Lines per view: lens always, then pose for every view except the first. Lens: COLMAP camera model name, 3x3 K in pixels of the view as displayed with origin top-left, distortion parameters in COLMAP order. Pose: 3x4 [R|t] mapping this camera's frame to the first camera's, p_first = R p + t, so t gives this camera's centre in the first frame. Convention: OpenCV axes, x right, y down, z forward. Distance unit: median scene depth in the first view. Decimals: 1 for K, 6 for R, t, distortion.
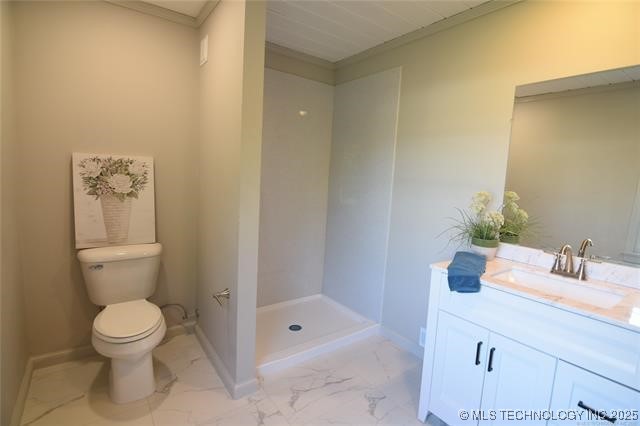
lens RADIAL K [[310.7, 0, 320.0], [0, 310.7, 213.0], [0, 0, 1]] dist [-0.000796, -0.000432]
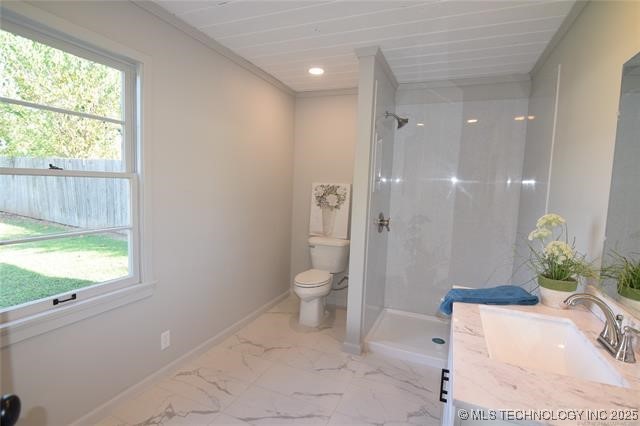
lens RADIAL K [[310.7, 0, 320.0], [0, 310.7, 213.0], [0, 0, 1]] dist [-0.000796, -0.000432]
pose [[0.514796, 0.050537, -0.855822, 0.771378], [-0.114588, 0.993360, -0.010269, -0.001870], [0.849620, 0.103354, 0.517169, 0.099354]]
